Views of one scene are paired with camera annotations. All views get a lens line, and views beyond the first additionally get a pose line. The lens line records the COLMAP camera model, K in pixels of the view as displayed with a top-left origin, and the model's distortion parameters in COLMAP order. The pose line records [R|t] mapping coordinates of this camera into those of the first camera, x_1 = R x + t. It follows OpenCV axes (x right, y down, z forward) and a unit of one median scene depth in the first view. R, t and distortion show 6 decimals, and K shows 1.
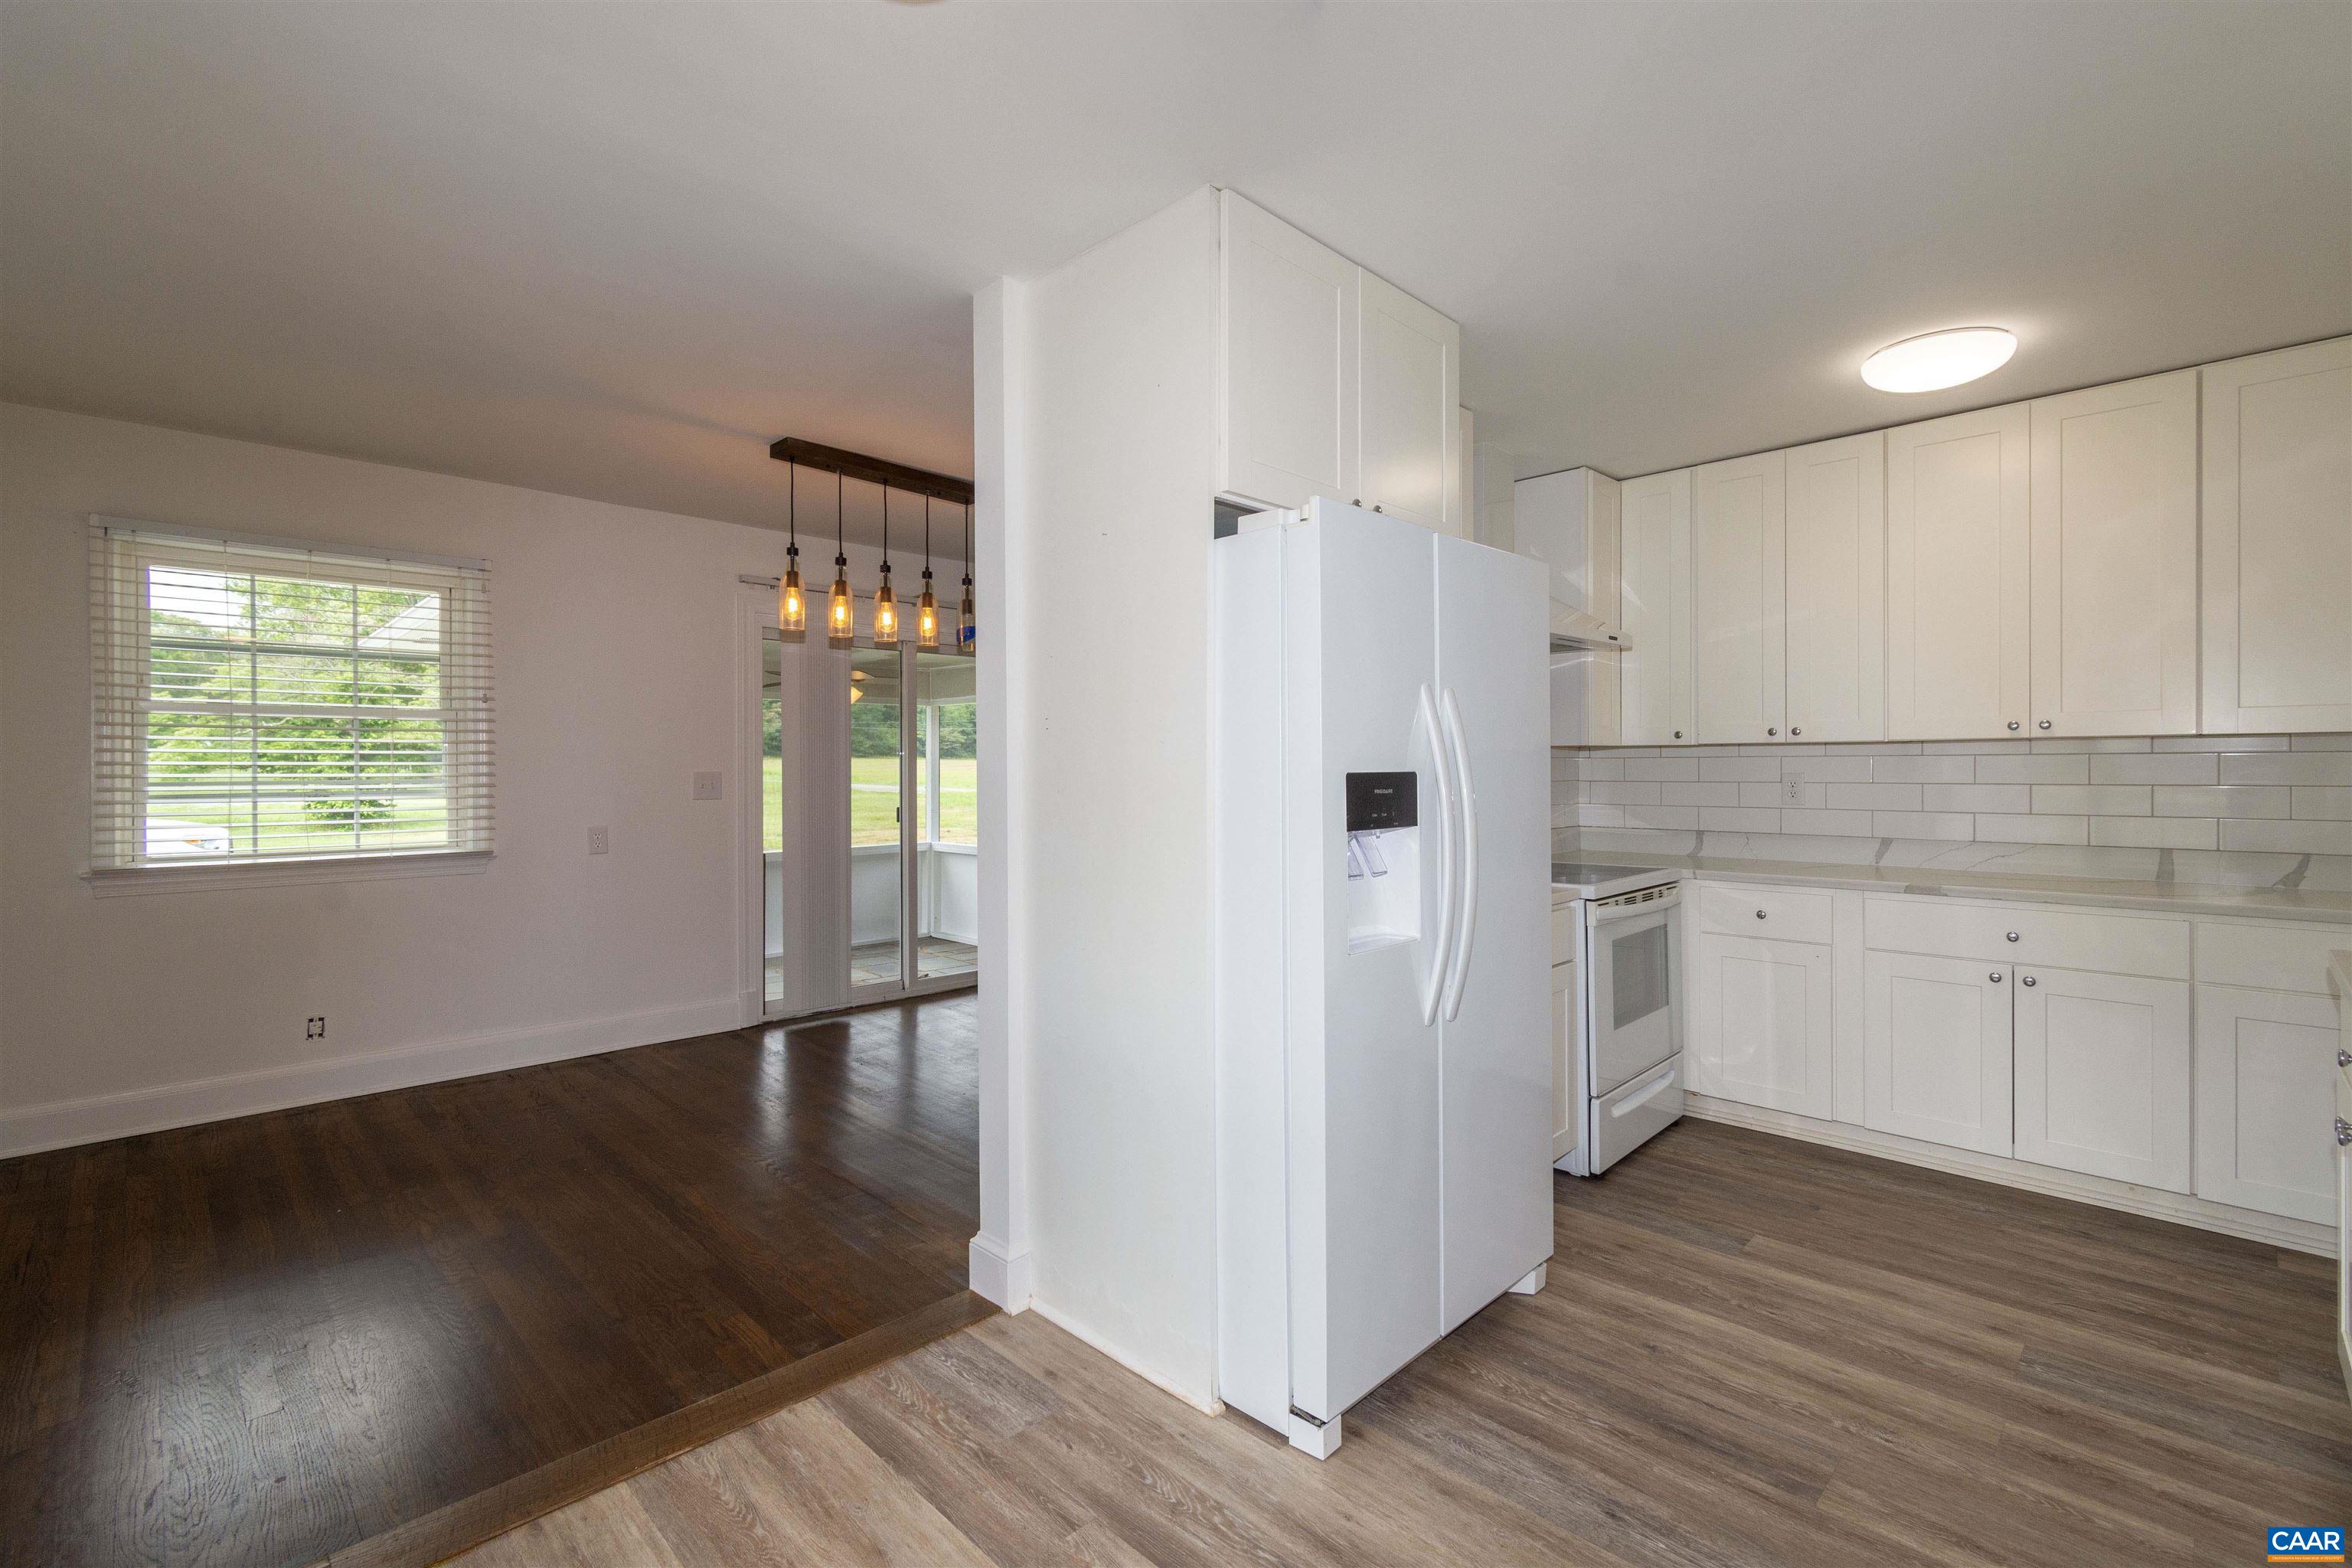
lens RADIAL K [[1037.1, 0, 1180.1], [0, 1037.1, 767.7], [0, 0, 1]] dist [0.004724, -0.001197]
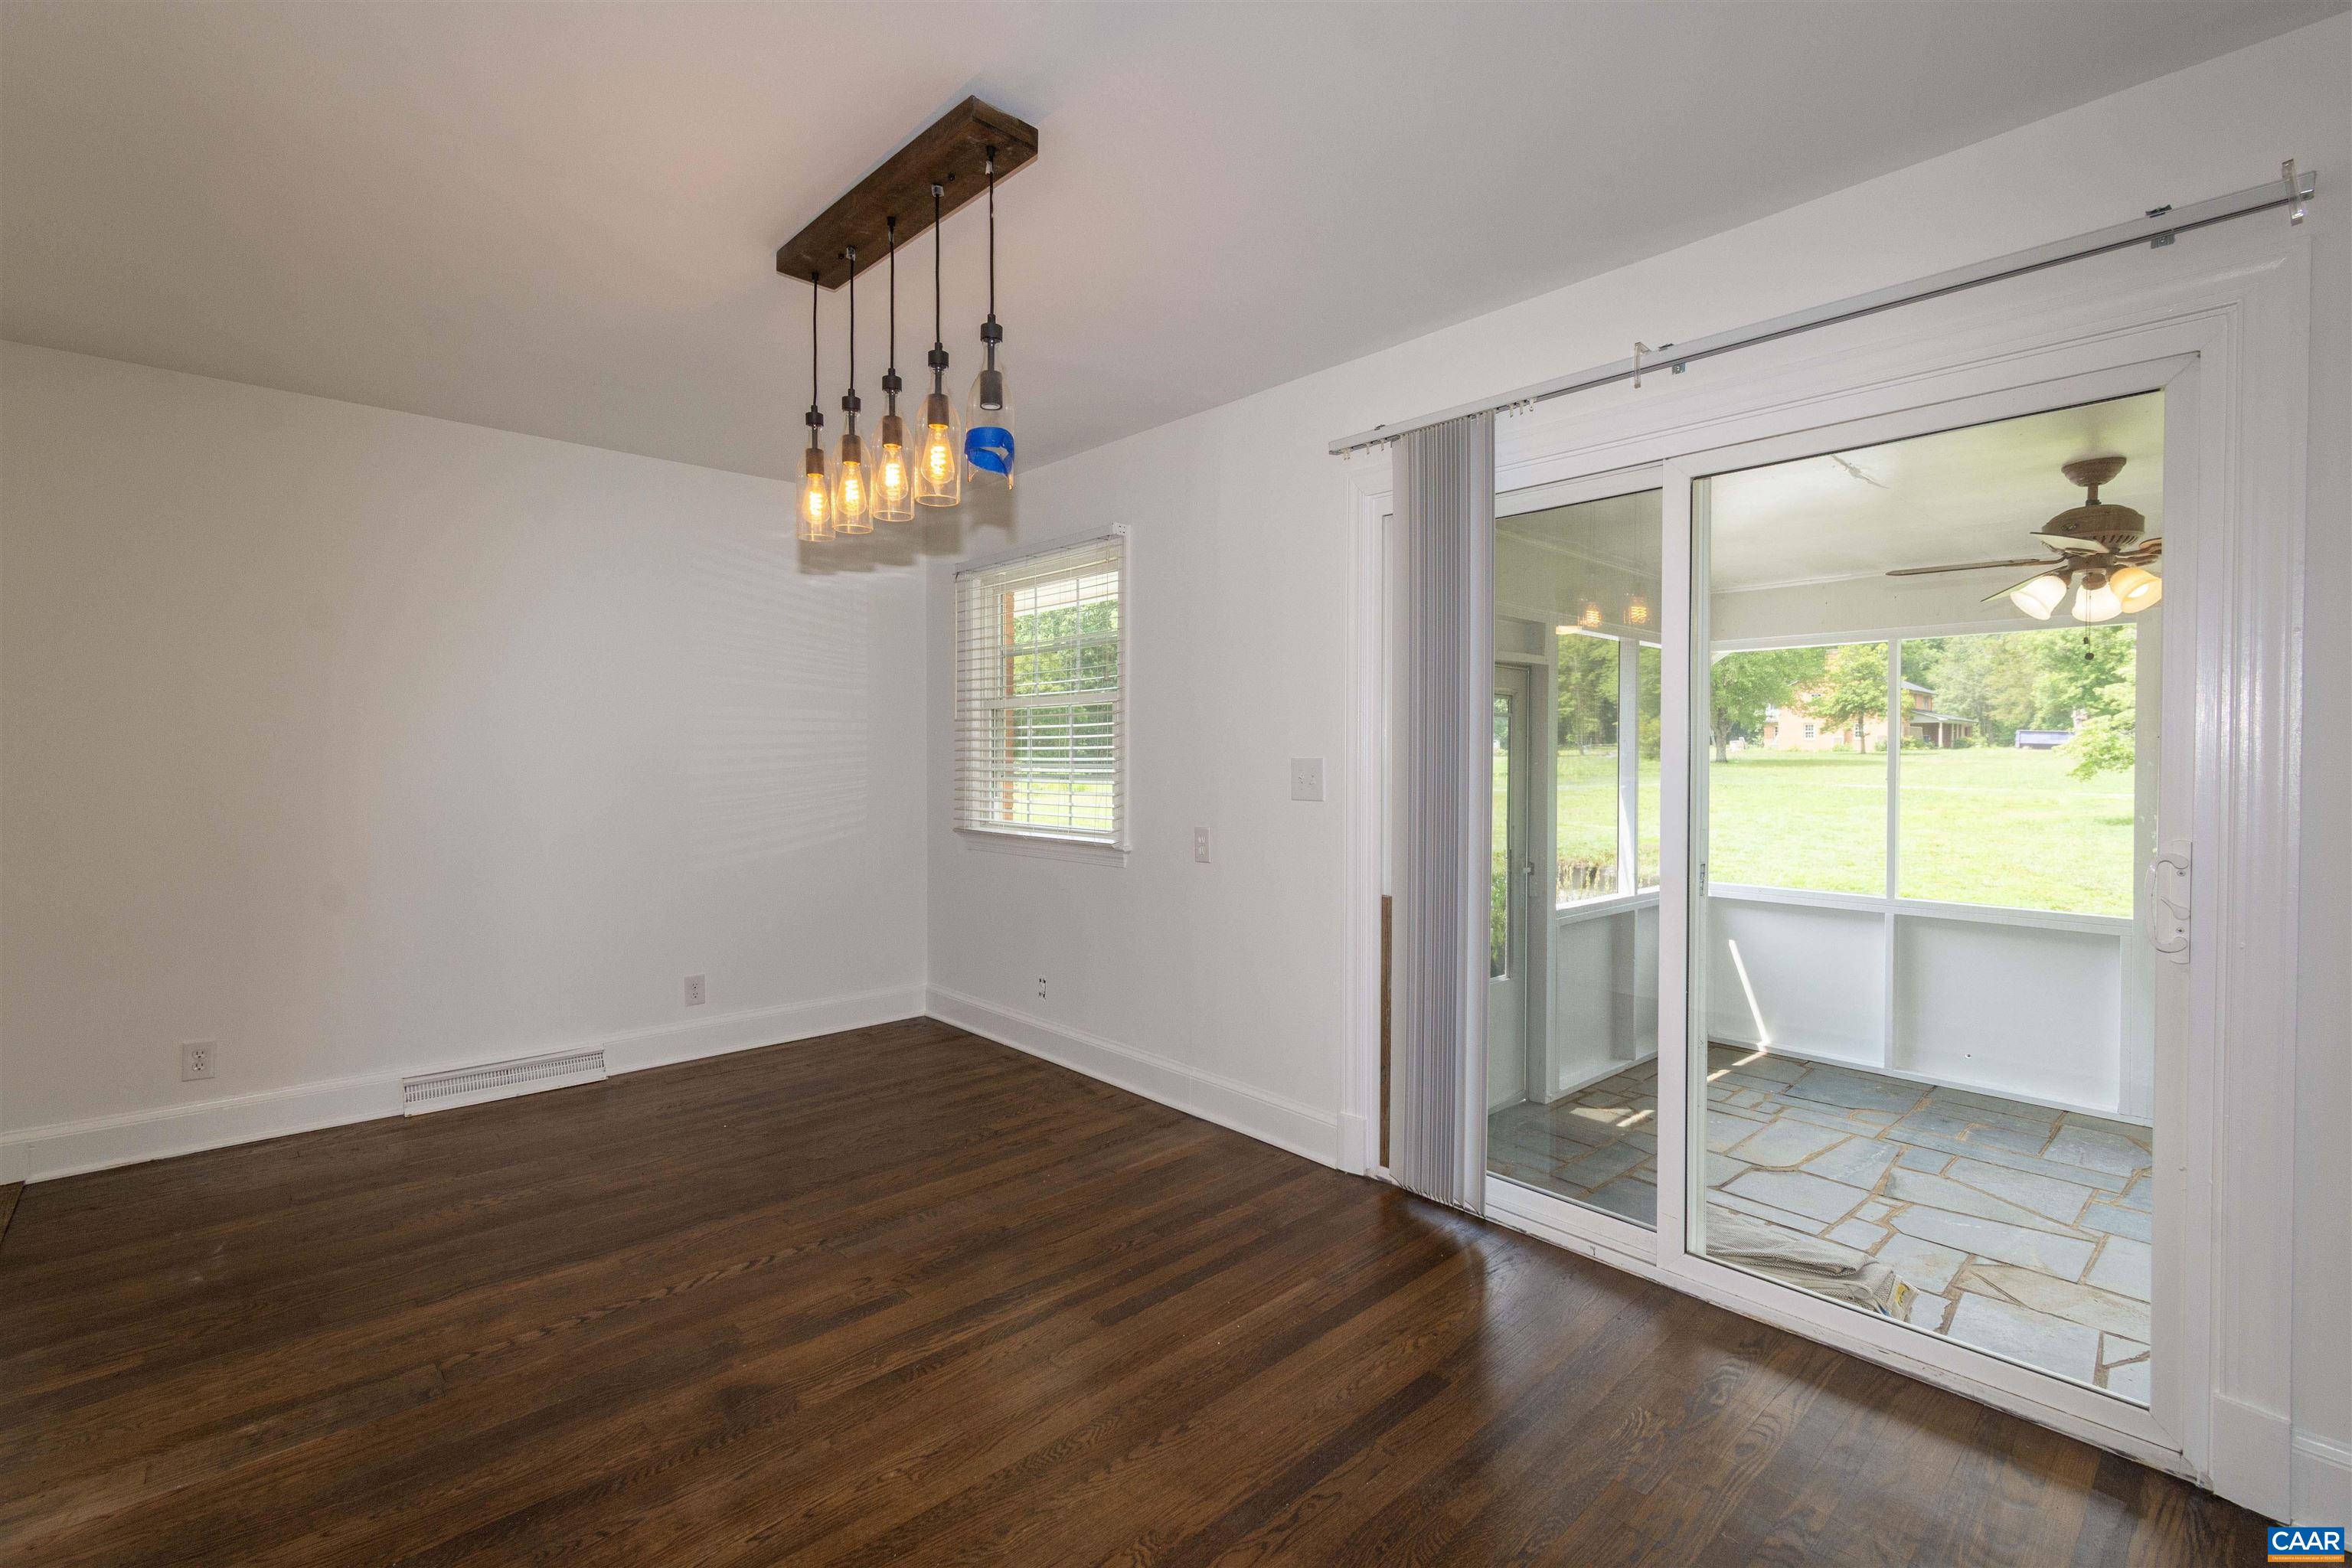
lens RADIAL K [[1037.1, 0, 1180.4], [0, 1037.1, 772.5], [0, 0, 1]] dist [0.004724, -0.001197]
pose [[-0.040073, 0.013881, -0.999100, 0.521050], [-0.000839, 0.999903, 0.013925, 0.008860], [0.999196, 0.001396, -0.040058, 2.365817]]
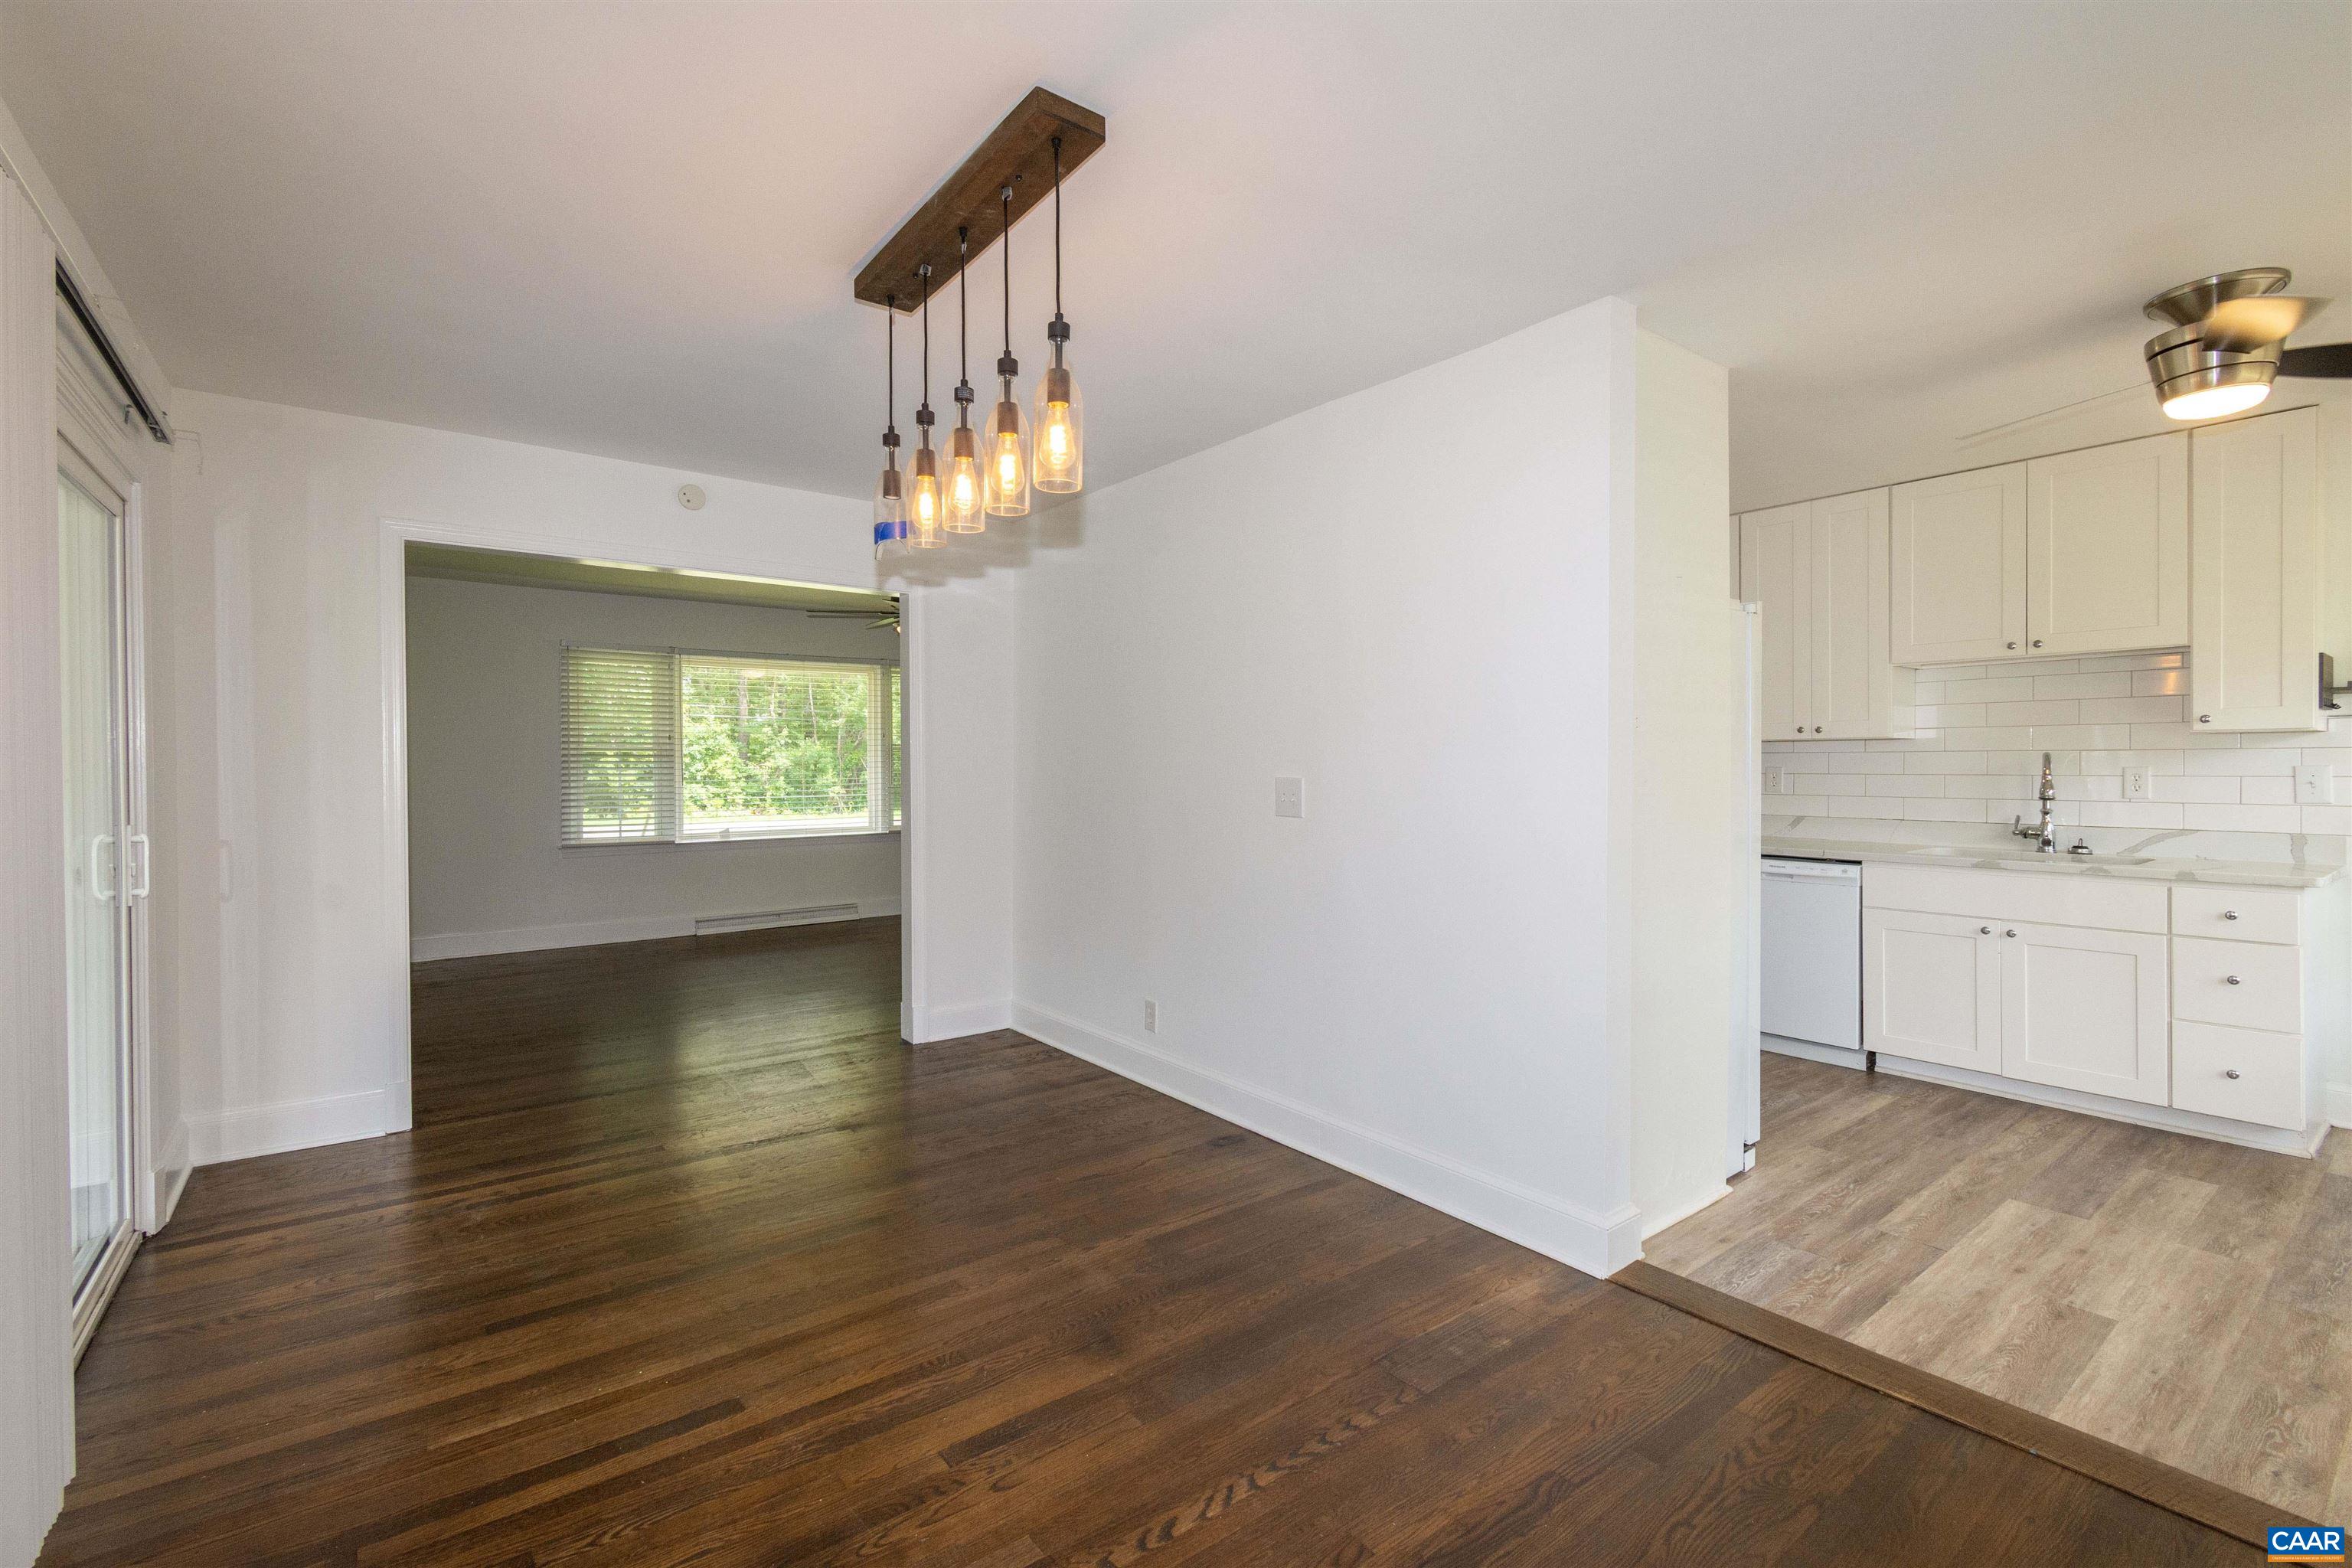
lens RADIAL K [[1037.1, 0, 1179.9], [0, 1037.1, 765.1], [0, 0, 1]] dist [0.004724, -0.001197]
pose [[0.130998, -0.002764, 0.991379, -1.624210], [0.000611, 0.999996, 0.002707, -0.002521], [-0.991382, 0.000252, 0.130999, 1.648409]]
